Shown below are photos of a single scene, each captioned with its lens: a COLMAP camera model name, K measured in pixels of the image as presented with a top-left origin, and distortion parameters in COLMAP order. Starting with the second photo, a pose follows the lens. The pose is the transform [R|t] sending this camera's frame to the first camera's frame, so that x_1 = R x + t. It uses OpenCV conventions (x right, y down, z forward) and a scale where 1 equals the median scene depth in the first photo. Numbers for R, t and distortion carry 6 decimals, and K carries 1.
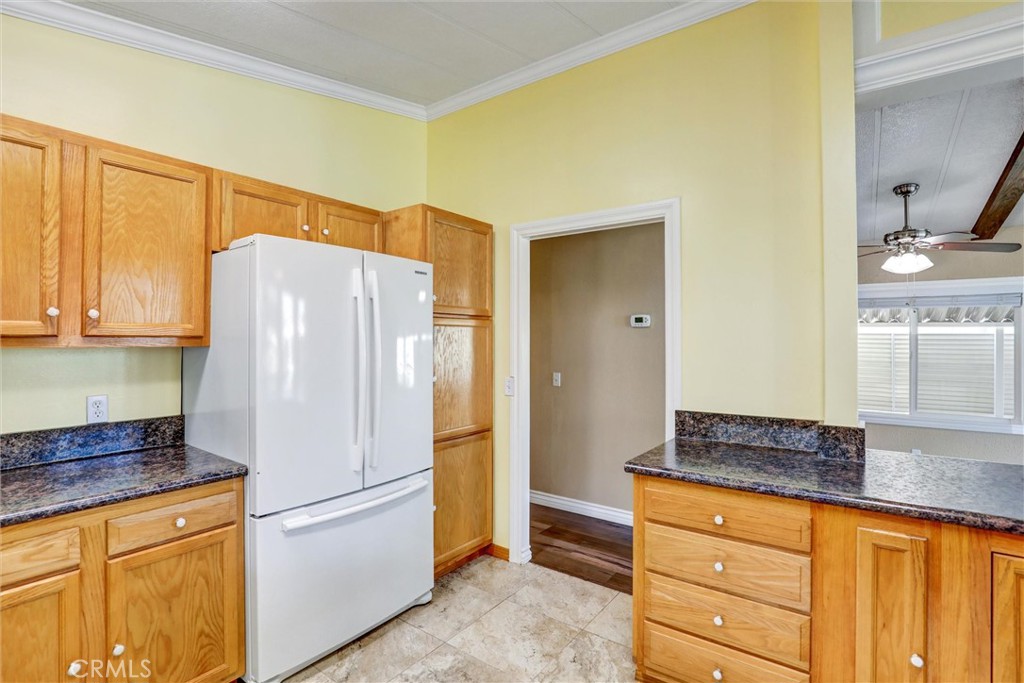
lens RADIAL K [[481.9, 0, 515.1], [0, 481.9, 342.0], [0, 0, 1]] dist [-0.002516, -0.000179]
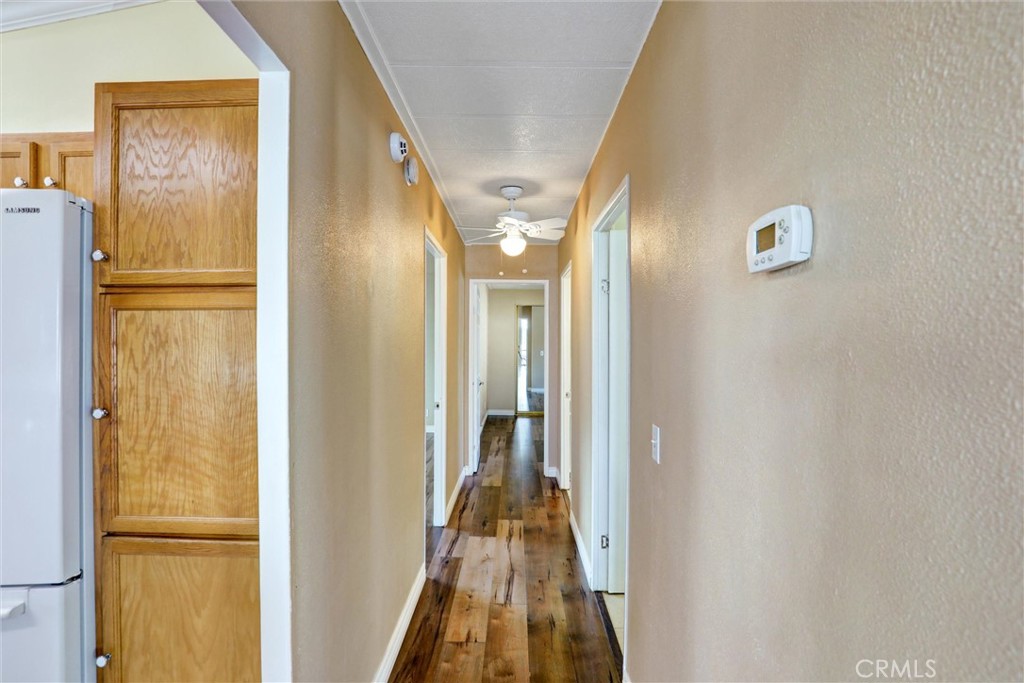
lens RADIAL K [[481.9, 0, 512.7], [0, 481.9, 349.3], [0, 0, 1]] dist [-0.002516, -0.000179]
pose [[0.569993, 0.006223, -0.821626, 0.472661], [0.003583, 0.999943, 0.010059, 0.002986], [0.821641, -0.008678, 0.569939, 0.995113]]
